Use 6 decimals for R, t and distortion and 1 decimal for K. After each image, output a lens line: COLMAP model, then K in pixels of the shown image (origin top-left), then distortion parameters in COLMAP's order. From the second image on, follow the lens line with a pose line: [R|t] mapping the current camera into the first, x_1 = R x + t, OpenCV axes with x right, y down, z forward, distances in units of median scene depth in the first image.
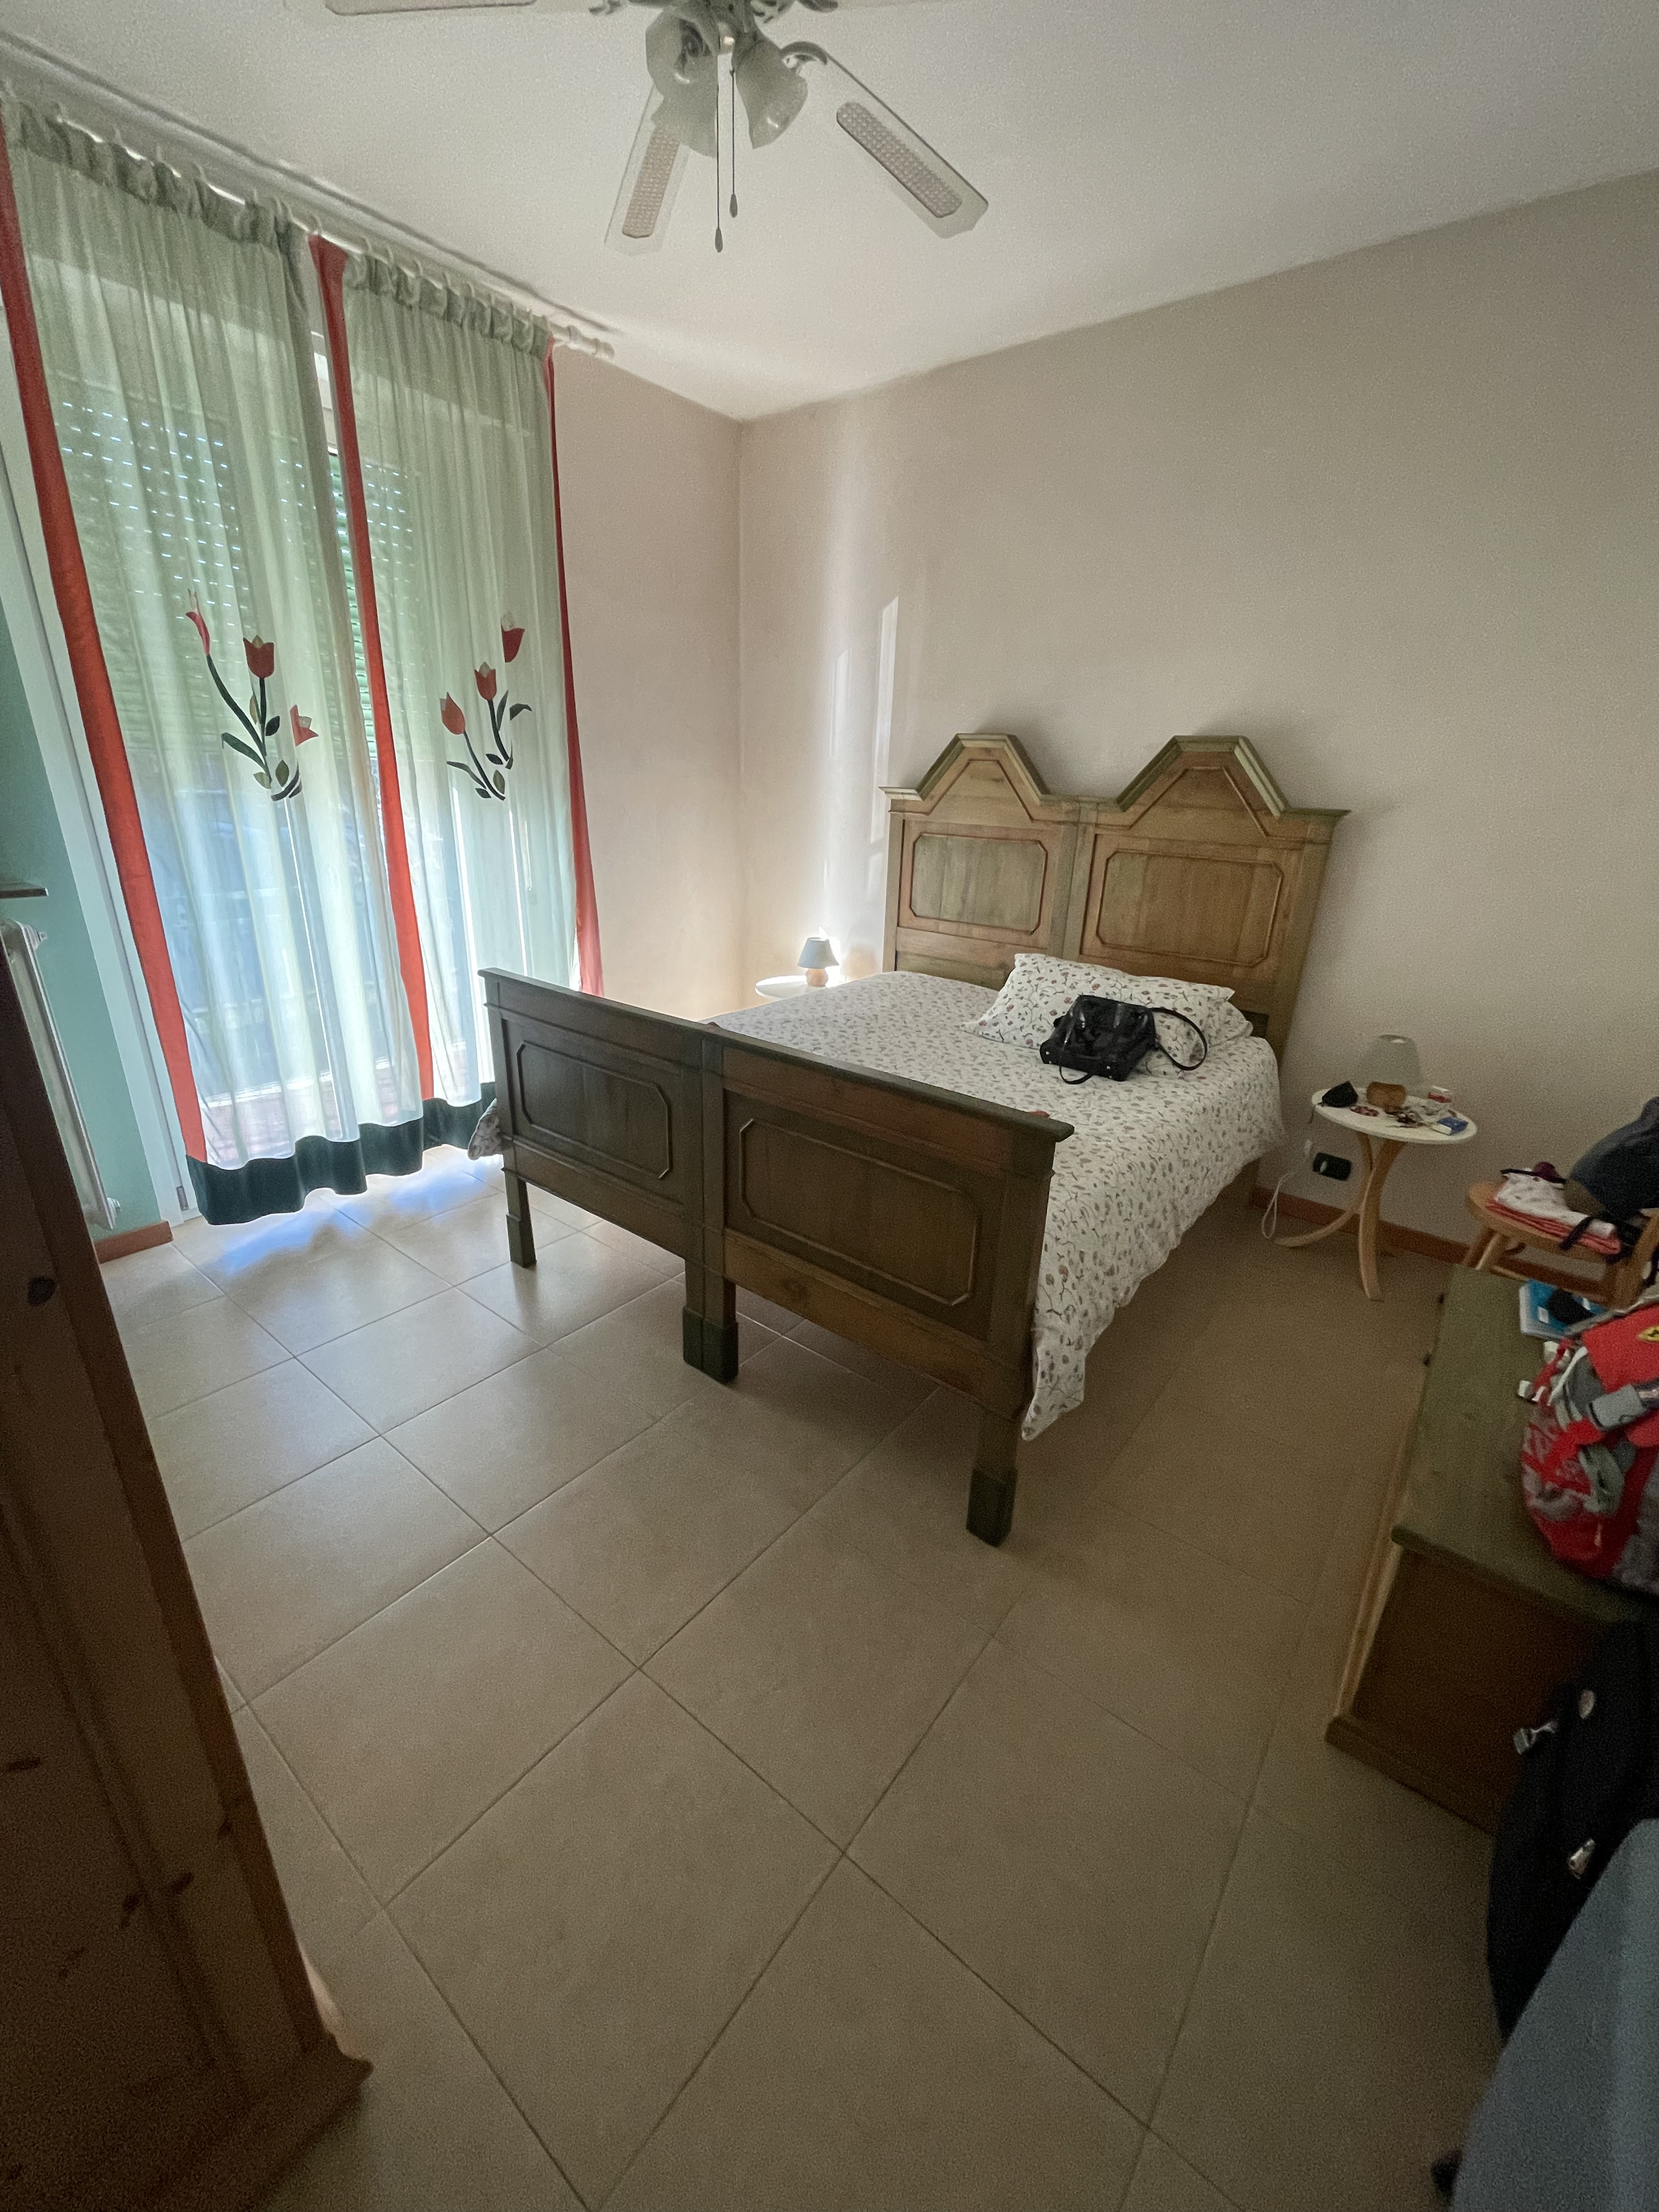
lens RADIAL K [[880.1, 0, 835.8], [0, 880.1, 1104.8], [0, 0, 1]] dist [-0.003557, -0.004774]
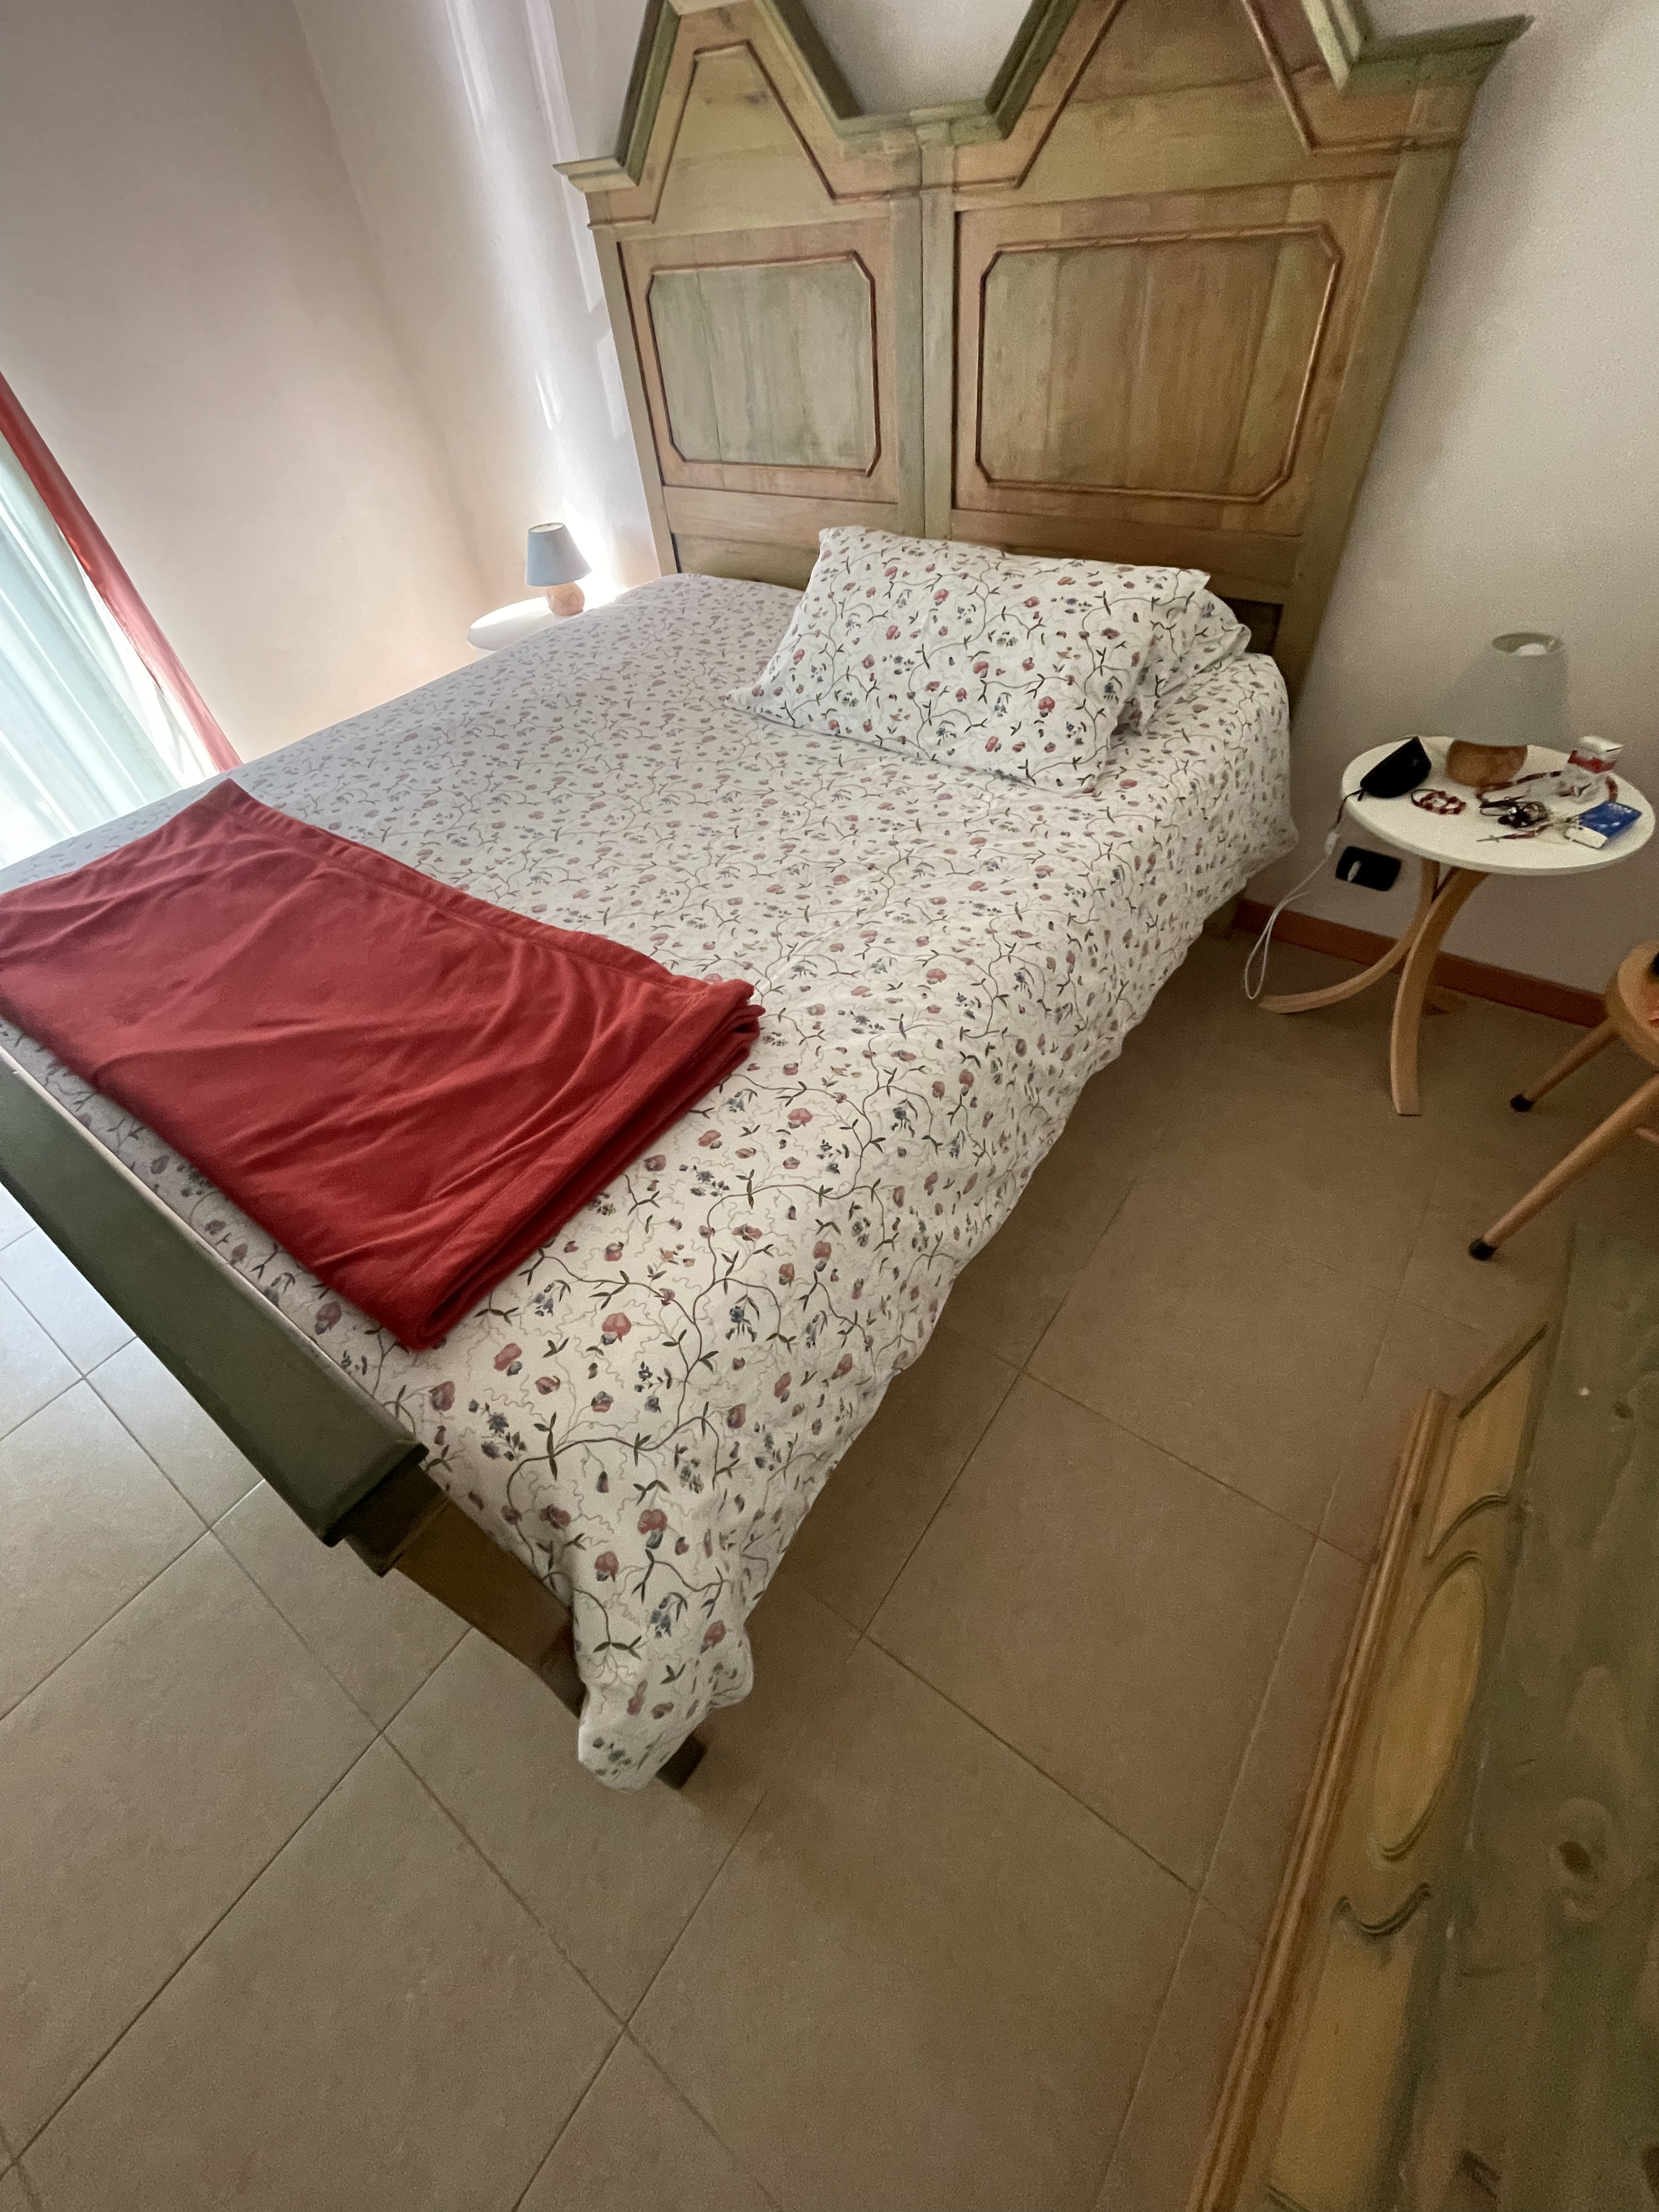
lens RADIAL K [[888.1, 0, 831.7], [0, 888.1, 1104.5], [0, 0, 1]] dist [-0.002148, -0.000119]
pose [[0.992598, -0.109598, -0.052320, 0.239345], [0.121445, 0.897377, 0.424224, -0.101929], [0.000457, -0.427438, 0.904045, 0.426641]]
